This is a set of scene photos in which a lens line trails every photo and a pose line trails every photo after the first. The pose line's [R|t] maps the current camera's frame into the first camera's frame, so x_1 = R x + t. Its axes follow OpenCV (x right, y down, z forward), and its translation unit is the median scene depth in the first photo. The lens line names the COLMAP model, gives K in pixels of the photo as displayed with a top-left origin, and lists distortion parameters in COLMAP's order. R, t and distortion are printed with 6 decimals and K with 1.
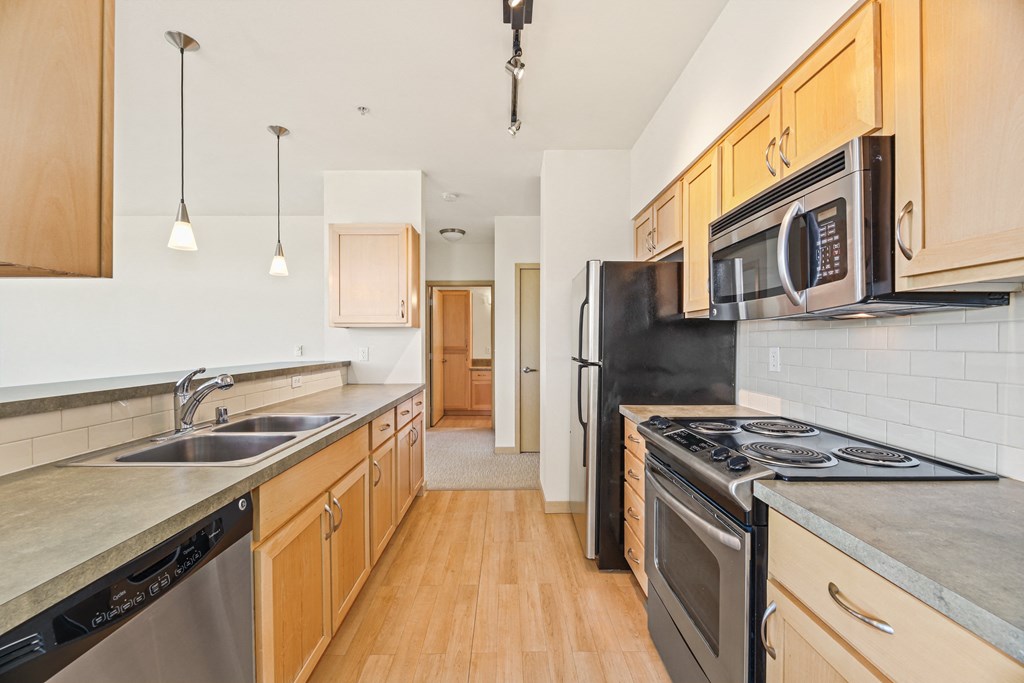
lens RADIAL K [[414.0, 0, 509.6], [0, 414.0, 344.8], [0, 0, 1]] dist [-0.001086, -0.000175]
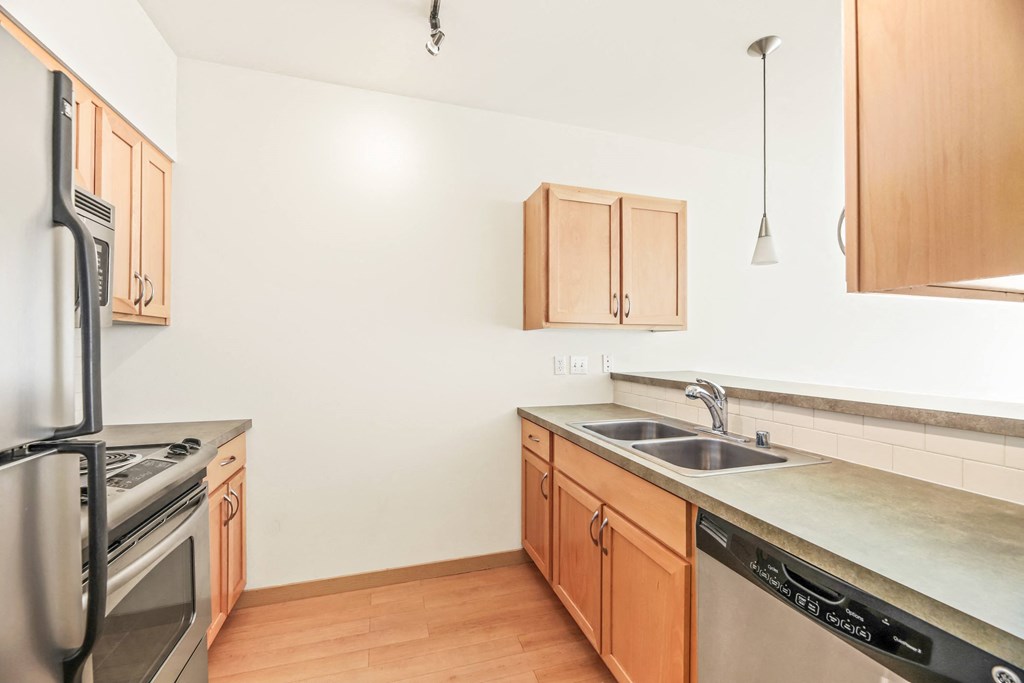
lens RADIAL K [[414.0, 0, 513.3], [0, 414.0, 346.0], [0, 0, 1]] dist [-0.001086, -0.000175]
pose [[-0.960001, 0.005799, -0.279935, 0.066551], [0.008649, 0.999923, -0.008948, -0.011583], [0.279862, -0.011011, -0.959977, 1.732615]]
